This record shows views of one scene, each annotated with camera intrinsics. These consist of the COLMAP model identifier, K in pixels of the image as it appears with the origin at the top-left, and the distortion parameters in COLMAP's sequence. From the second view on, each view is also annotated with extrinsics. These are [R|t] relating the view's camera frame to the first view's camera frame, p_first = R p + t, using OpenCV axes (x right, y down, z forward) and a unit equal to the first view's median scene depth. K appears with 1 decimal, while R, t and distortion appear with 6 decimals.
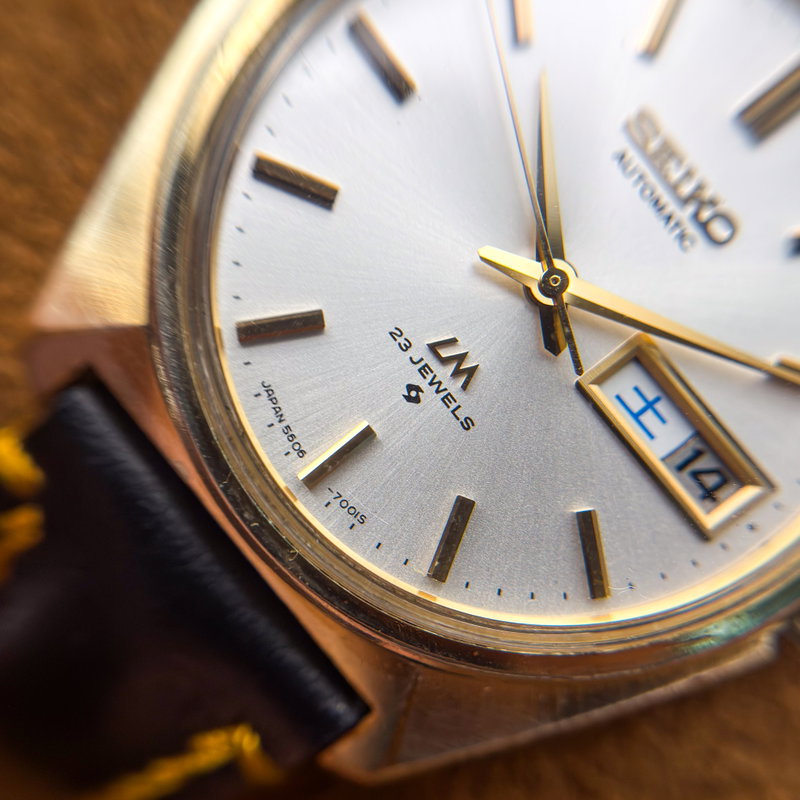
lens RADIAL K [[1078.7, 0, 365.5], [0, 1078.7, 398.3], [0, 0, 1]] dist [0.440279, -0.000708]
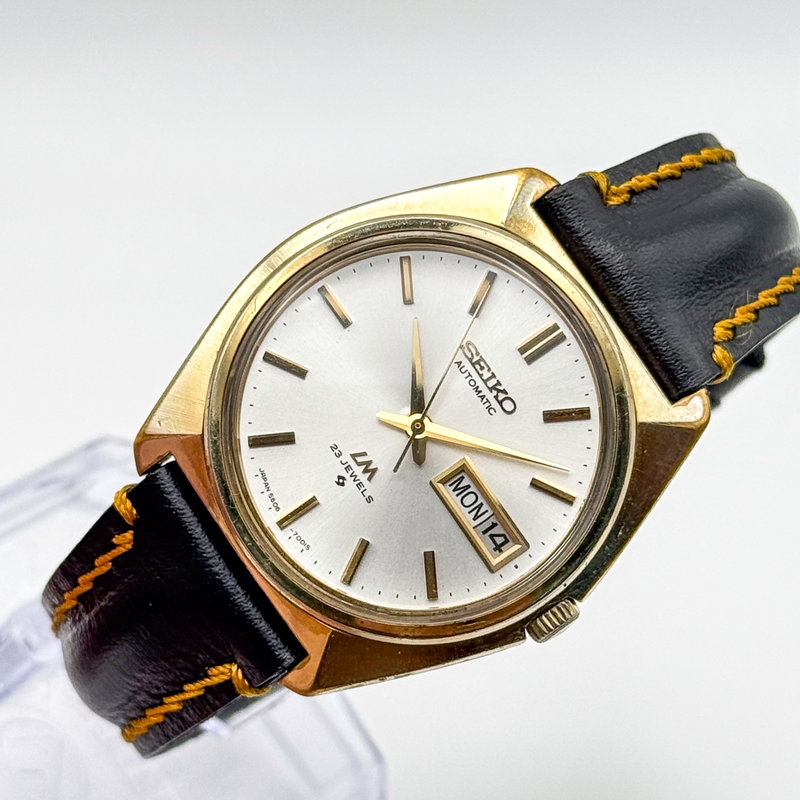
lens RADIAL K [[3136.6, 0, 400.0], [0, 3136.6, 400.0], [0, 0, 1]] dist [-0.051108, 1.481394]
pose [[0.992421, 0.064878, -0.104362, 0.684662], [-0.074681, 0.992867, -0.092943, 0.343939], [0.097588, 0.100032, 0.990187, -4.231852]]
